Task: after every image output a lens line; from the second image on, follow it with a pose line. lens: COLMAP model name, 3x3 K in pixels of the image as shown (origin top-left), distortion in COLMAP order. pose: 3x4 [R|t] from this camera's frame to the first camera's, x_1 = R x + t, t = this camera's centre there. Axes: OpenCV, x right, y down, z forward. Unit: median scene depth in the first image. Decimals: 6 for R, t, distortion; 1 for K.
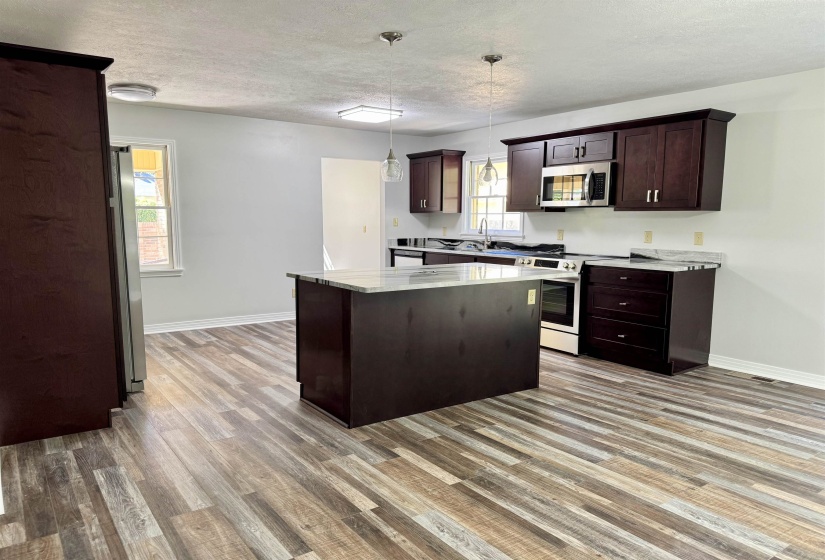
lens RADIAL K [[585.4, 0, 416.9], [0, 585.4, 294.7], [0, 0, 1]] dist [0.034270, -0.034967]
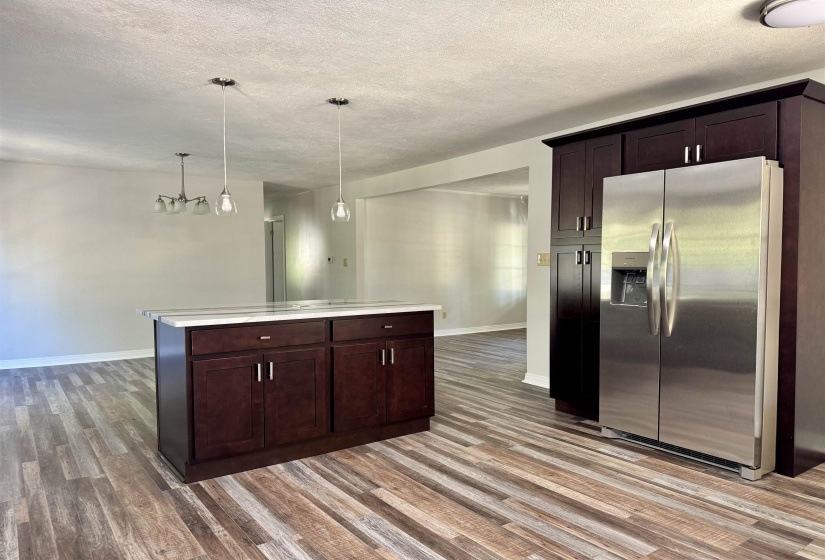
lens RADIAL K [[585.4, 0, 410.5], [0, 585.4, 281.5], [0, 0, 1]] dist [0.034270, -0.034967]
pose [[-0.999874, -0.000955, 0.015831, -0.200651], [0.001677, 0.986220, 0.165432, -0.266374], [-0.015771, 0.165437, -0.986094, 2.153923]]
